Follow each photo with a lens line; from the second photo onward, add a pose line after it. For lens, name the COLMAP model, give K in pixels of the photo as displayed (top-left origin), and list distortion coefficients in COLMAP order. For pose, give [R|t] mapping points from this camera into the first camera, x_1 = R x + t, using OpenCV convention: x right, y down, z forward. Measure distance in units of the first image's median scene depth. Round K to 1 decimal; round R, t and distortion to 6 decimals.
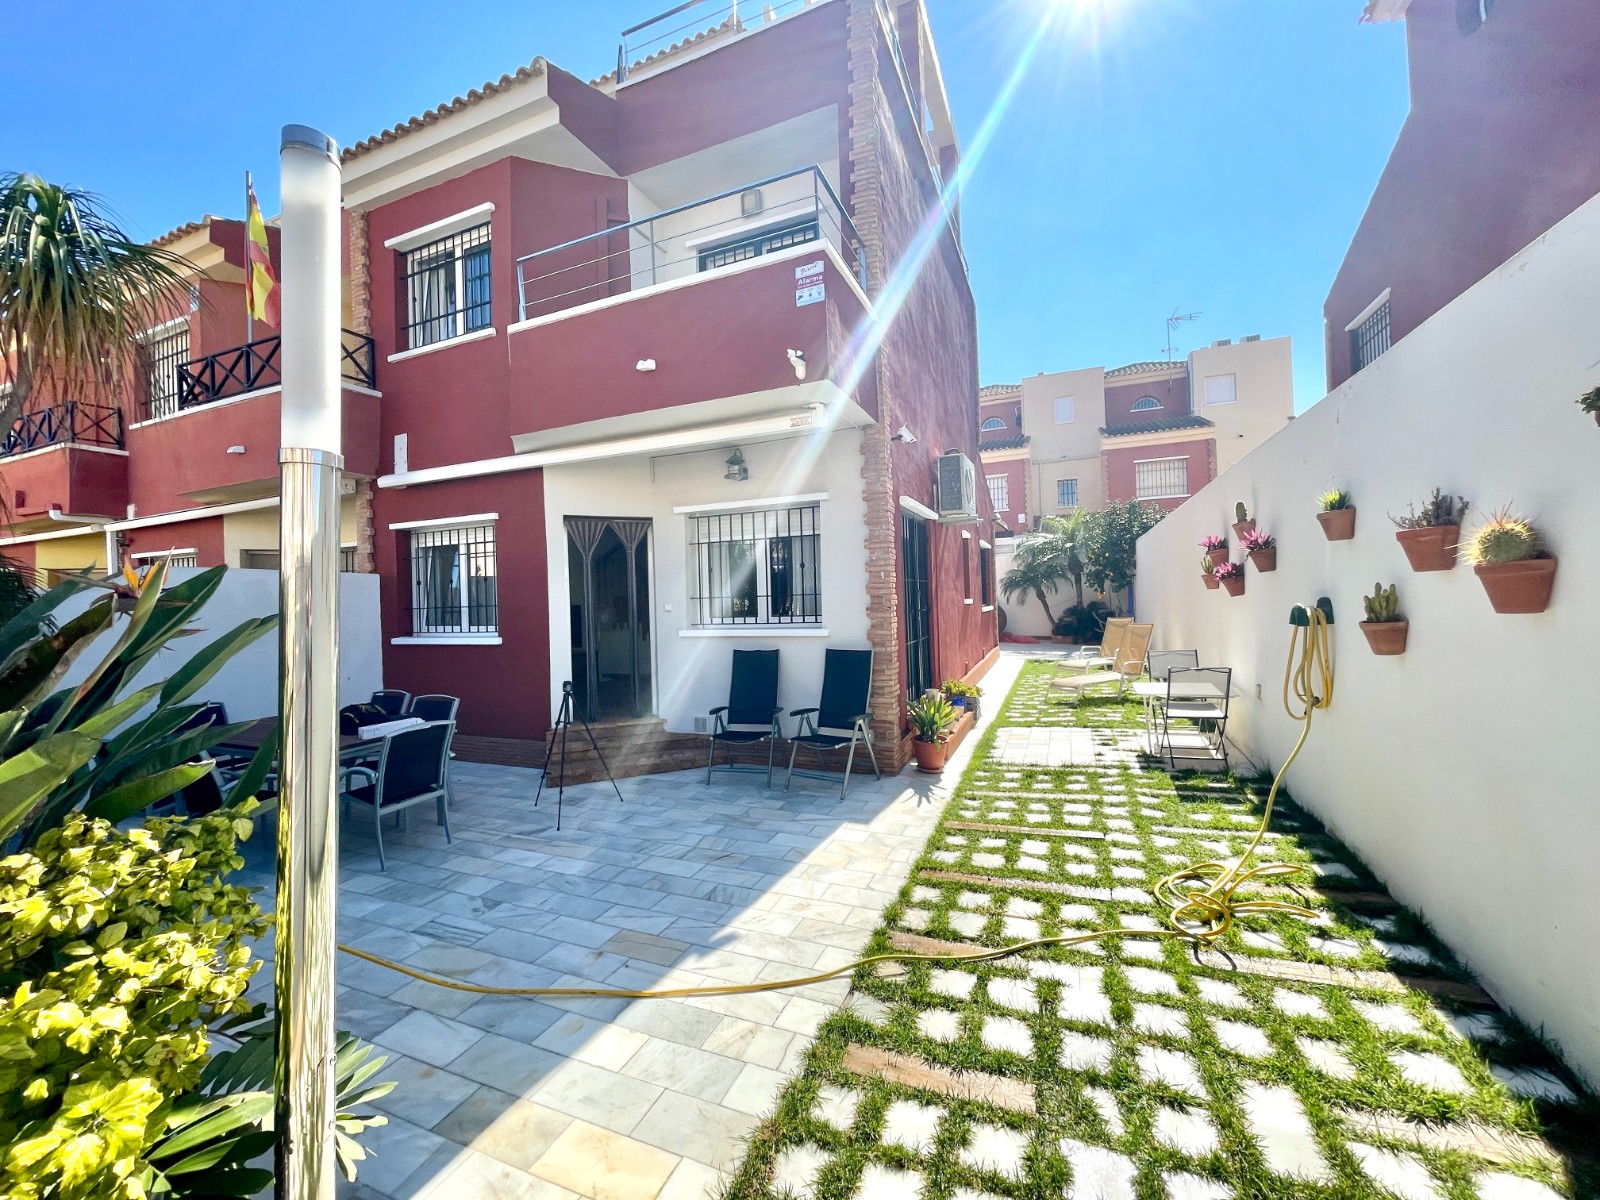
lens RADIAL K [[643.8, 0, 794.3], [0, 643.8, 598.5], [0, 0, 1]] dist [-0.001482, -0.000351]
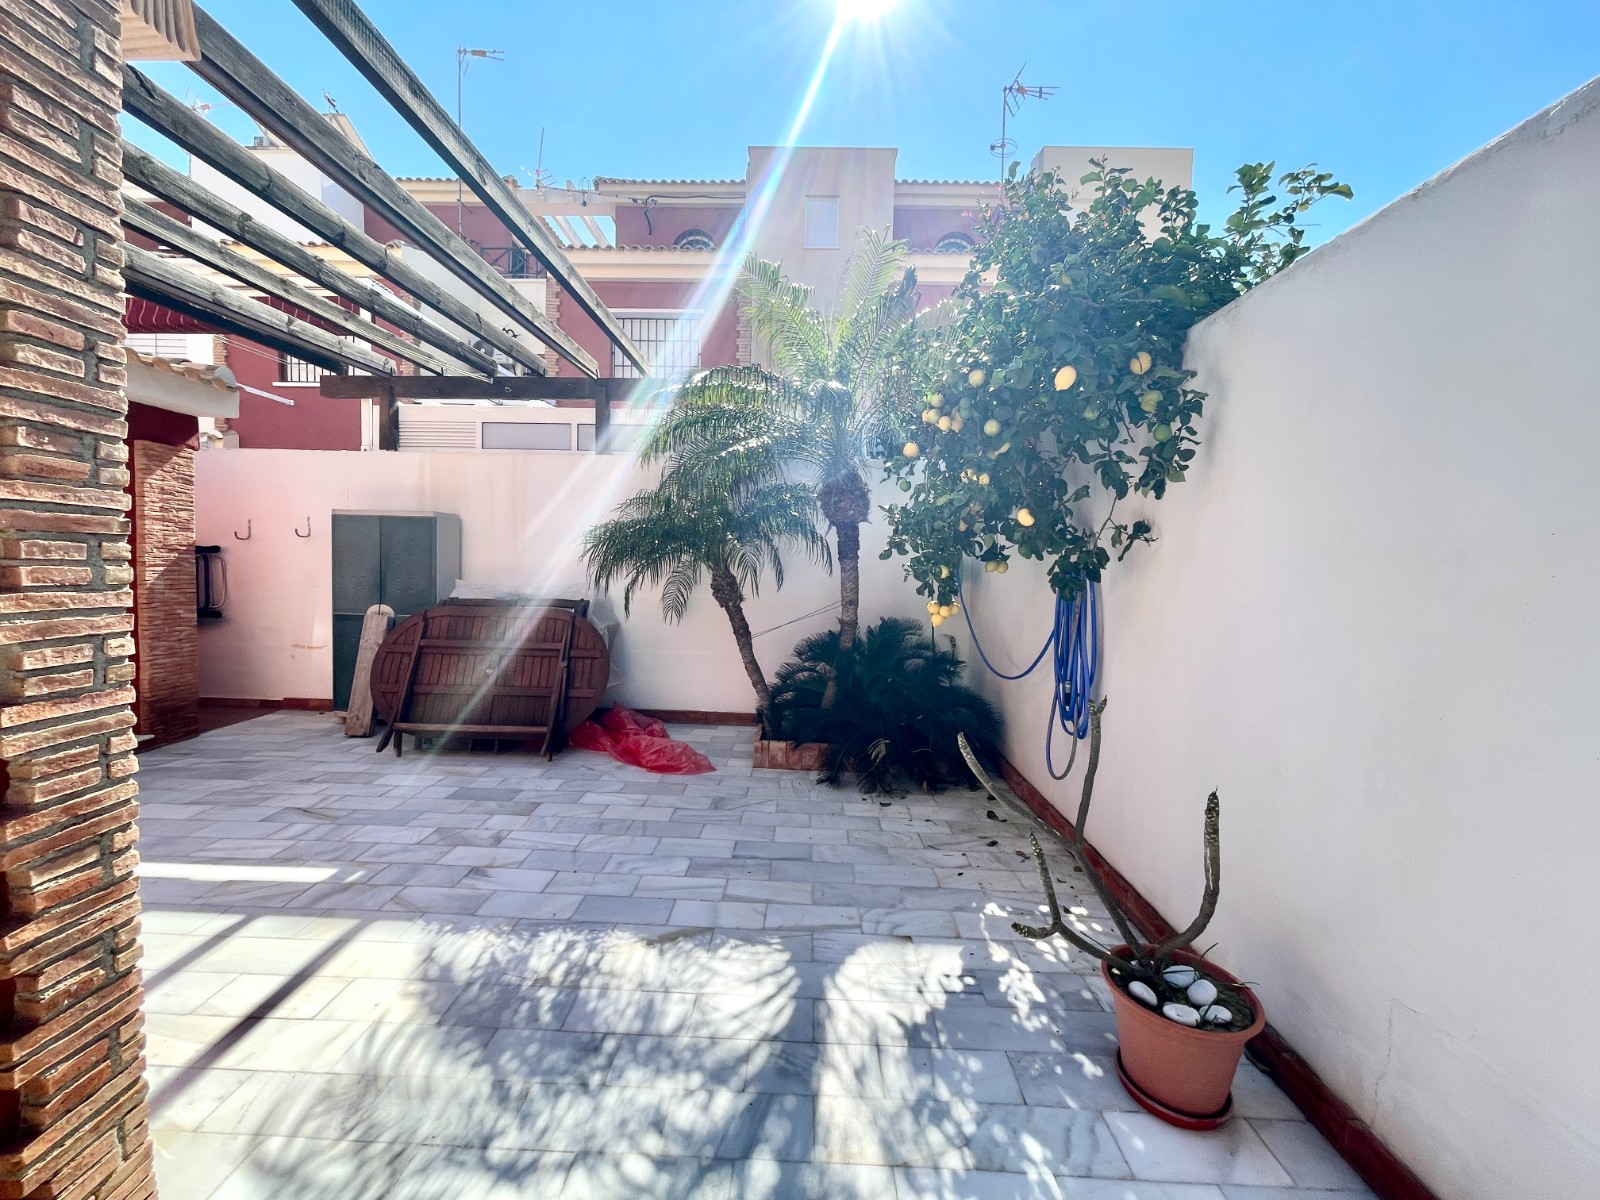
lens RADIAL K [[643.8, 0, 794.3], [0, 643.8, 598.5], [0, 0, 1]] dist [-0.001482, -0.000351]
pose [[0.926865, 0.037087, 0.373559, 0.752649], [-0.054679, 0.997833, 0.036605, -0.035235], [-0.371392, -0.054354, 0.926884, 1.789791]]
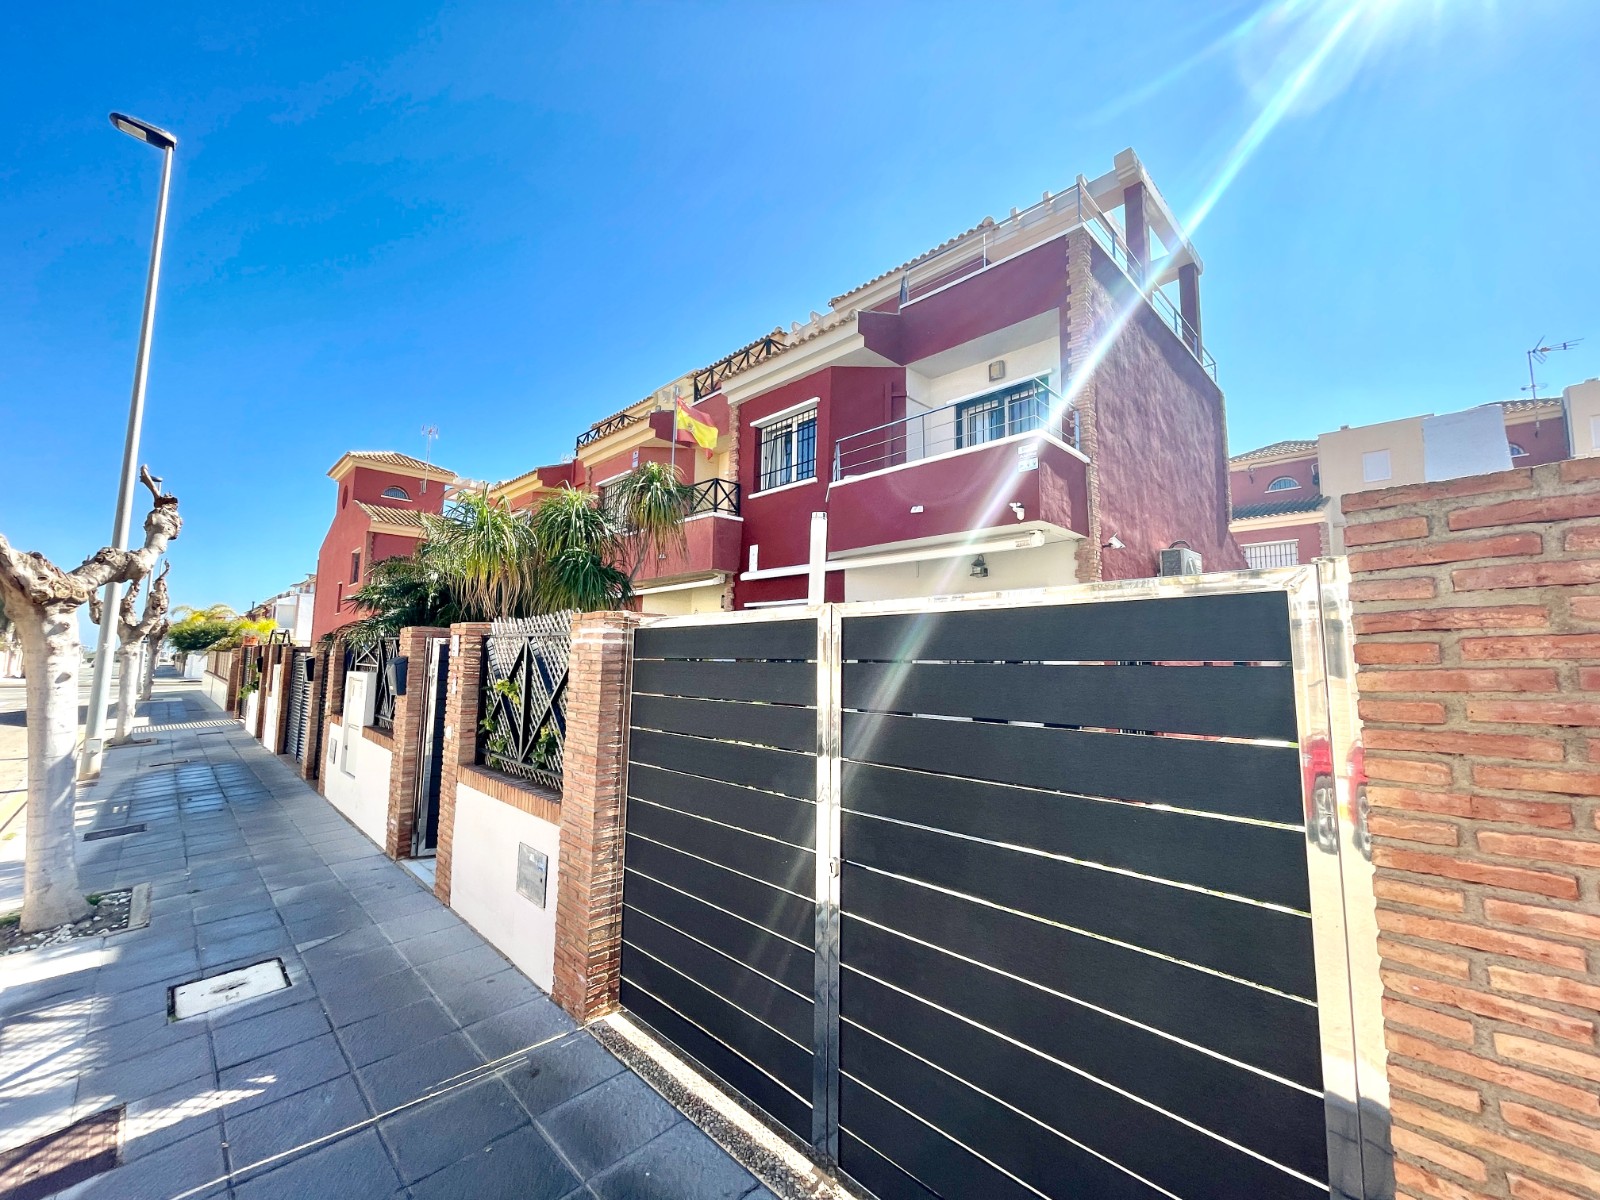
lens RADIAL K [[643.8, 0, 794.3], [0, 643.8, 598.5], [0, 0, 1]] dist [-0.001482, -0.000351]
pose [[0.923805, 0.009980, -0.382733, 0.061934], [-0.044533, 0.995676, -0.081528, -0.008536], [0.380264, 0.092360, 0.920255, -0.351563]]
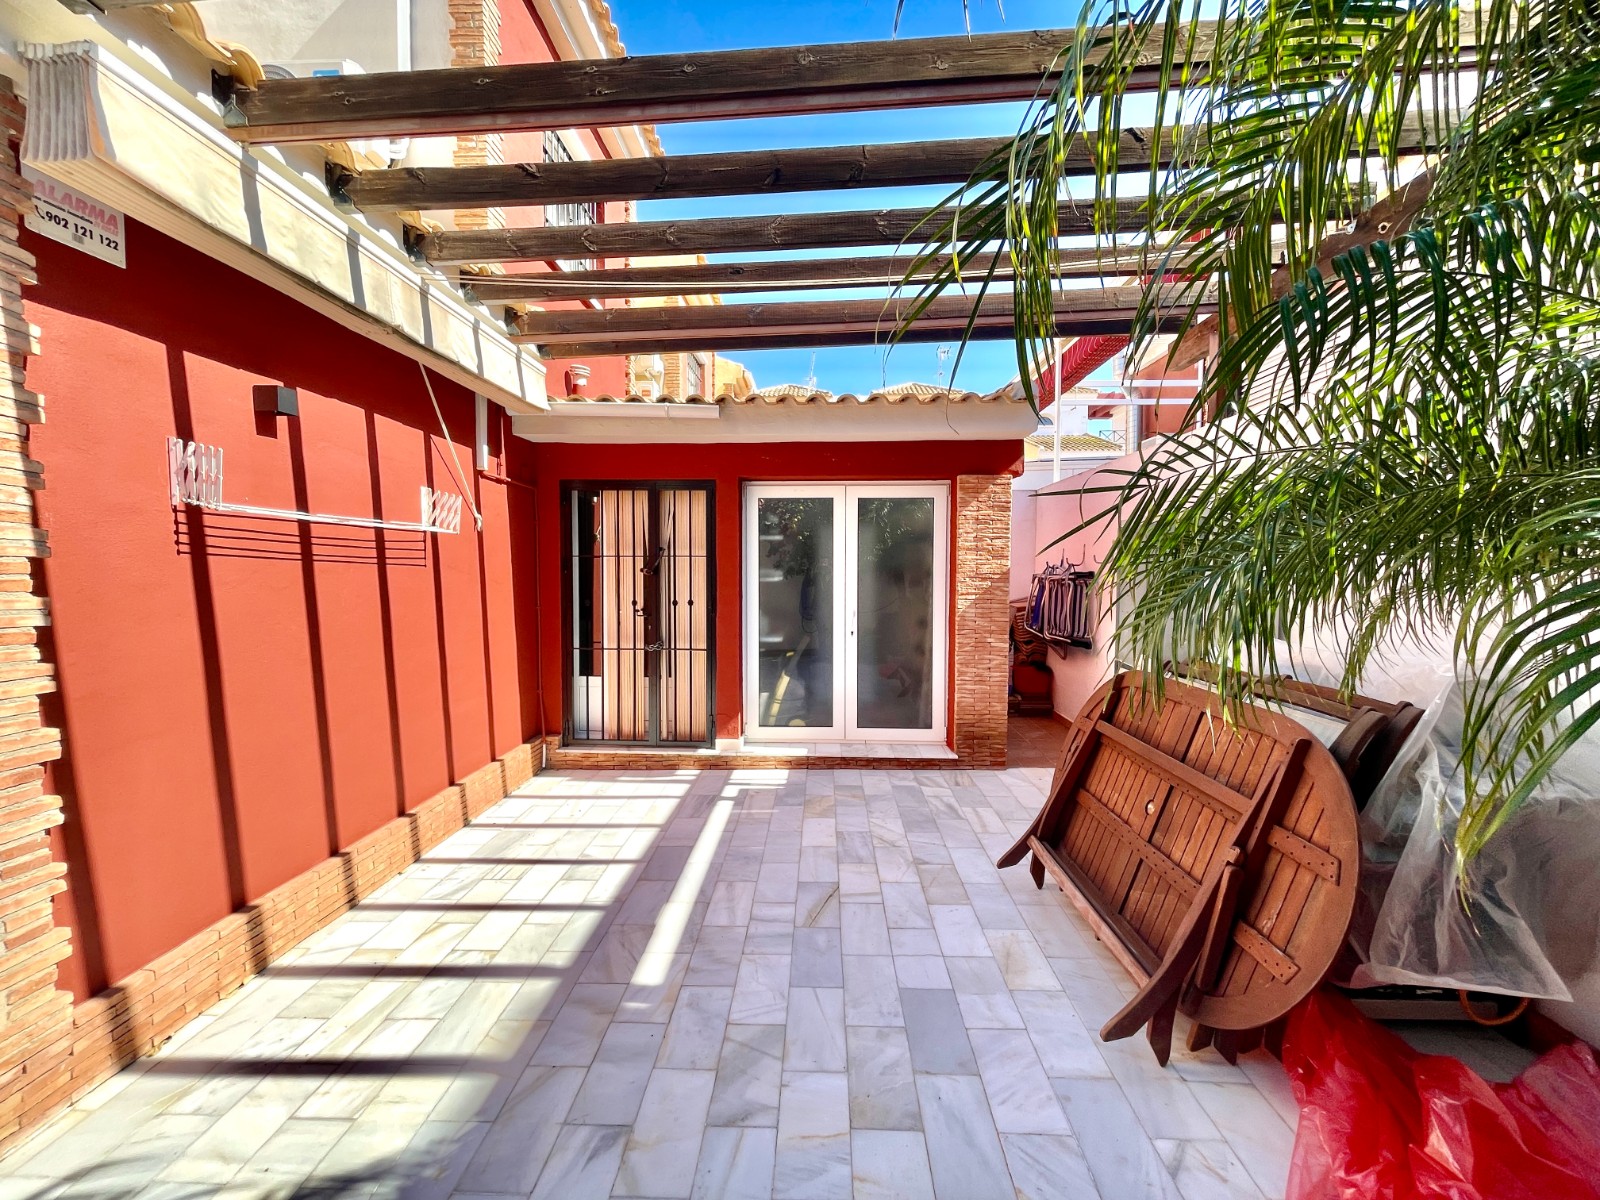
lens RADIAL K [[640.0, 0, 793.9], [0, 640.0, 602.2], [0, 0, 1]] dist [-0.021676, 0.009808]
pose [[0.346124, 0.081896, -0.934607, 0.985621], [-0.009135, 0.996430, 0.083930, -0.058161], [0.938144, -0.020512, 0.345637, 2.291794]]
